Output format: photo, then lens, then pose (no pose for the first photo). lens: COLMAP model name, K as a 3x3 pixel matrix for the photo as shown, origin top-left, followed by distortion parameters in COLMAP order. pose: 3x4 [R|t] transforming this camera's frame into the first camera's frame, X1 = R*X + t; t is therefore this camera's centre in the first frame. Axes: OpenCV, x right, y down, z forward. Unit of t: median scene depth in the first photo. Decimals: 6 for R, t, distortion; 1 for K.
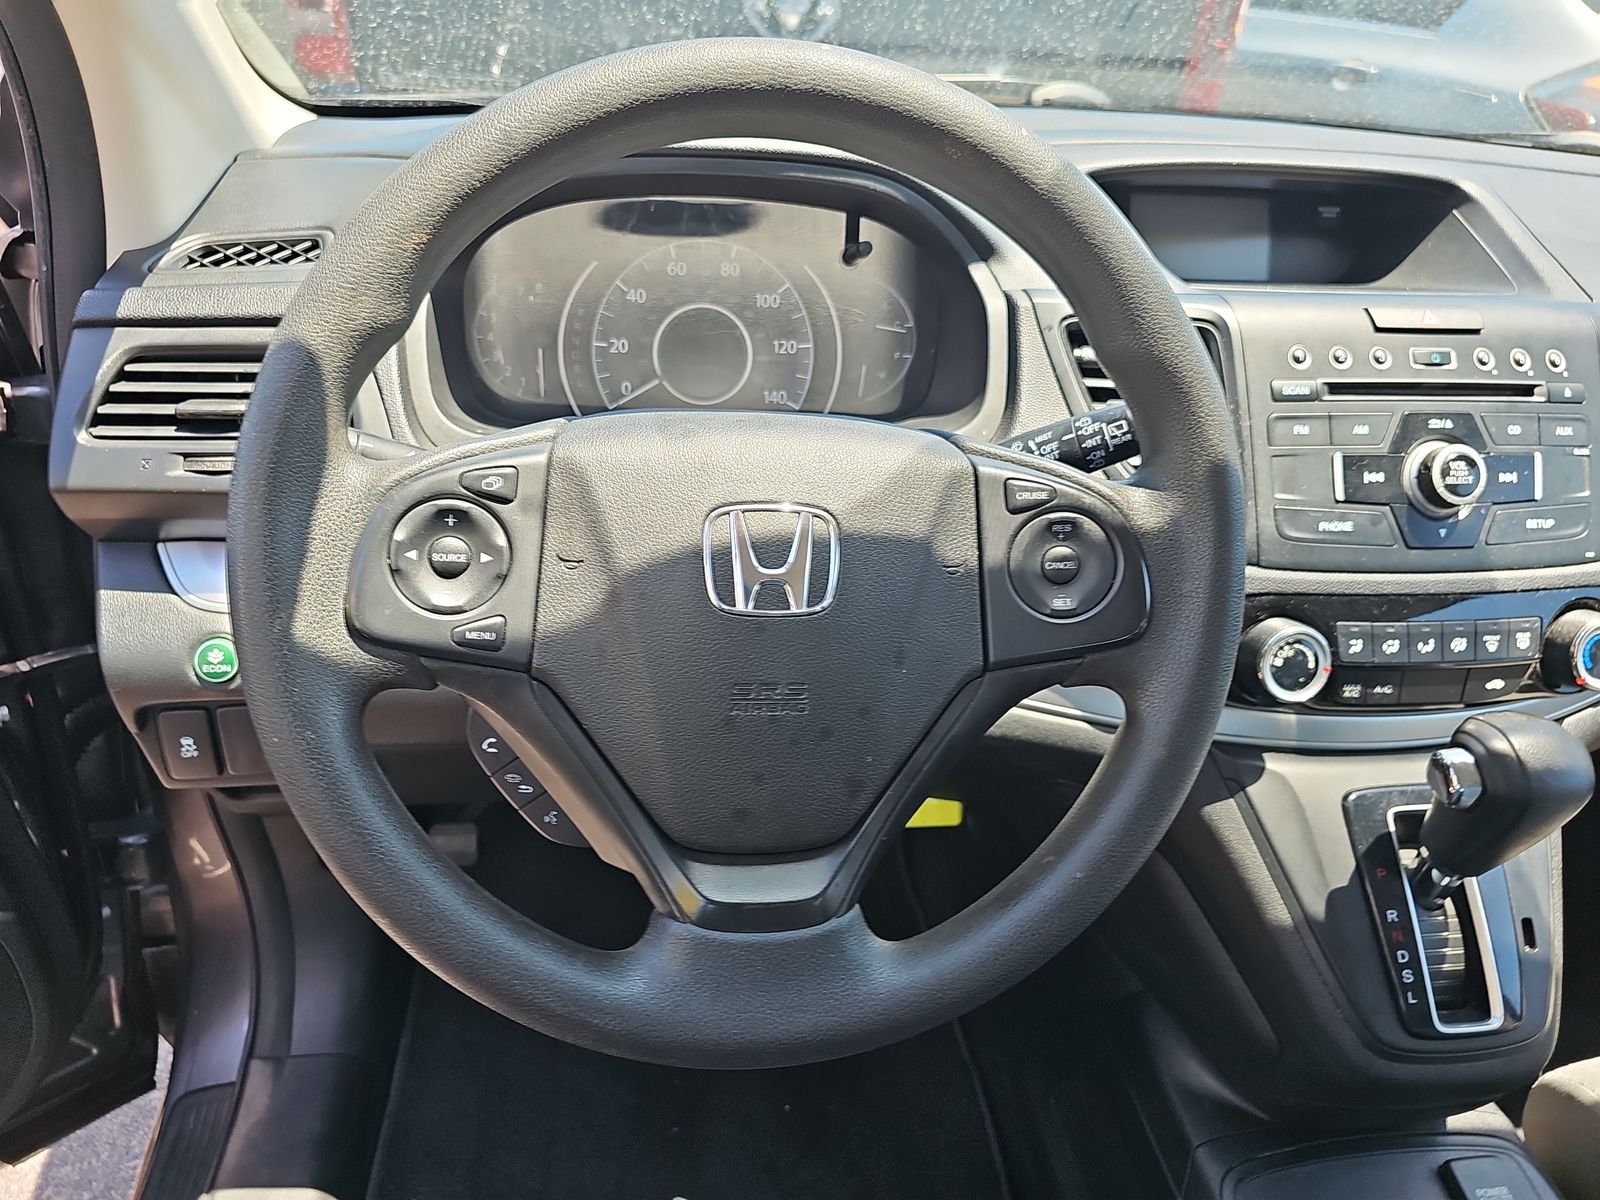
lens RADIAL K [[1077.2, 0, 791.8], [0, 1077.2, 595.7], [0, 0, 1]] dist [0.019996, -0.018213]
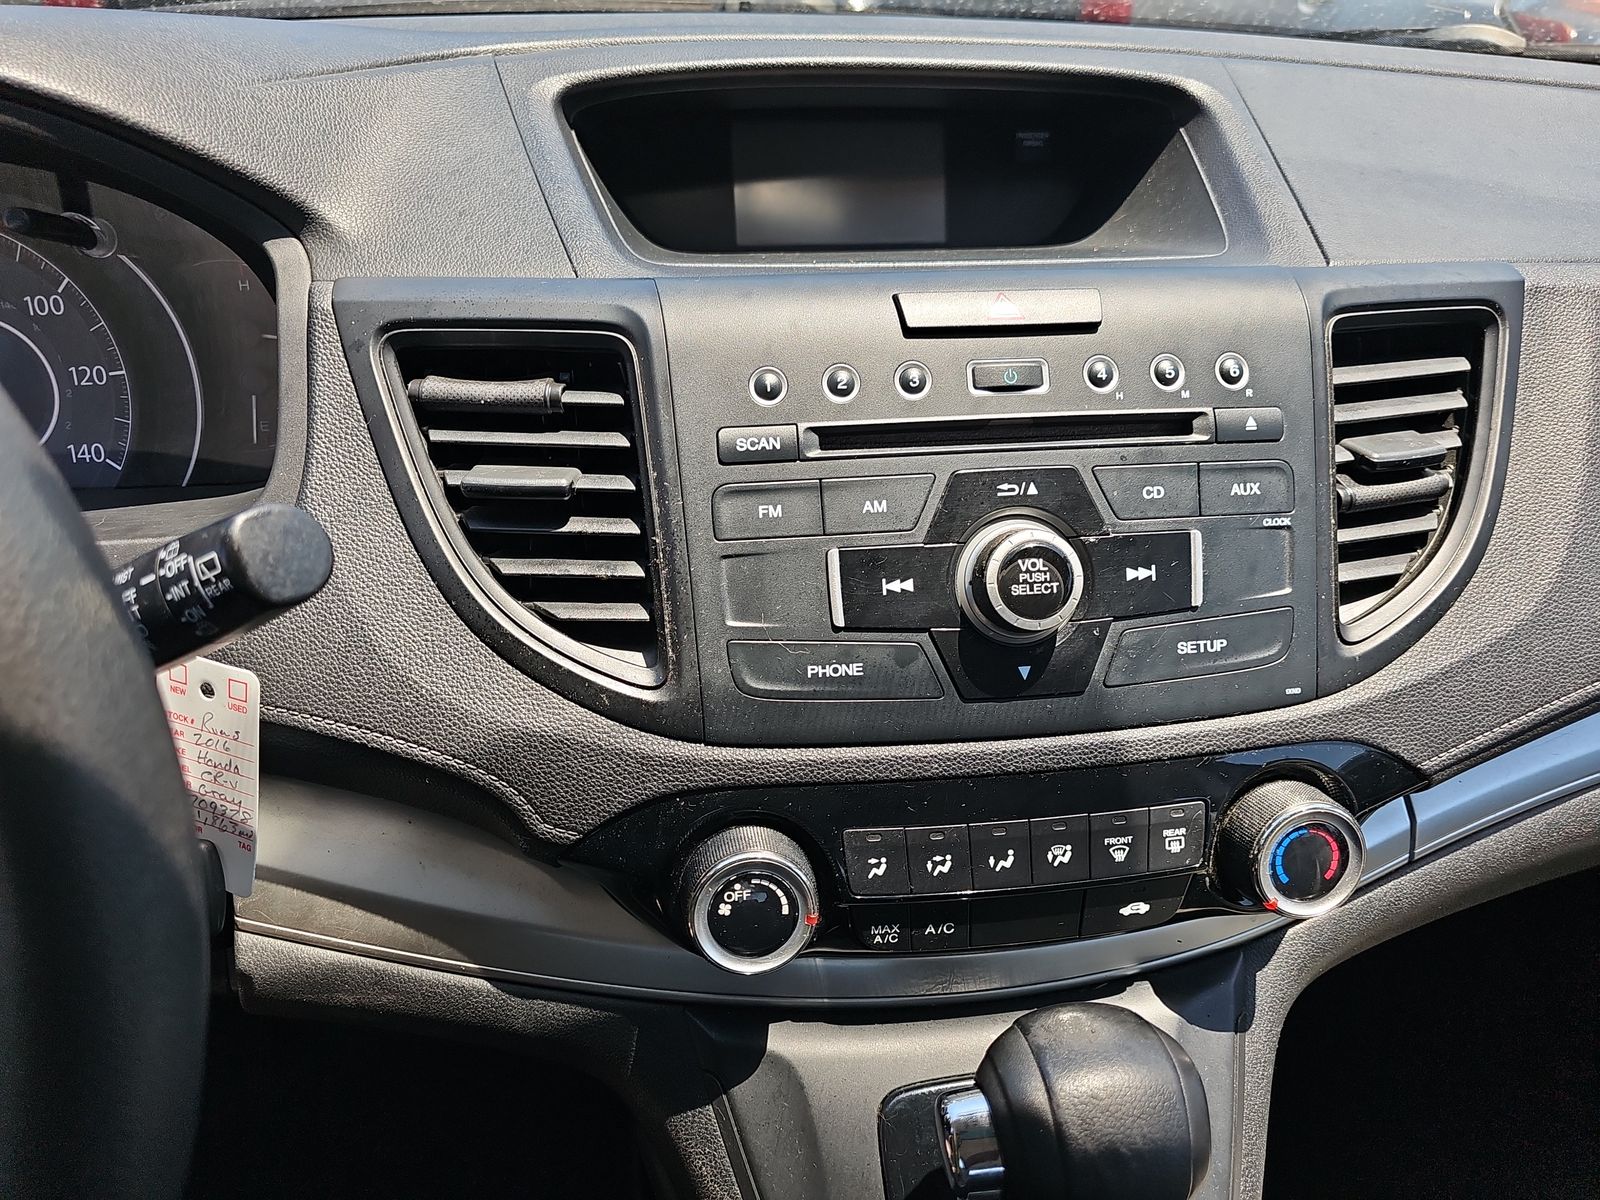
lens RADIAL K [[1077.2, 0, 805.2], [0, 1077.2, 602.4], [0, 0, 1]] dist [0.019996, -0.018213]
pose [[0.999403, -0.029020, -0.018768, 0.491249], [0.029765, 0.998728, 0.040692, -0.124274], [0.017563, -0.041226, 0.998995, 0.403556]]
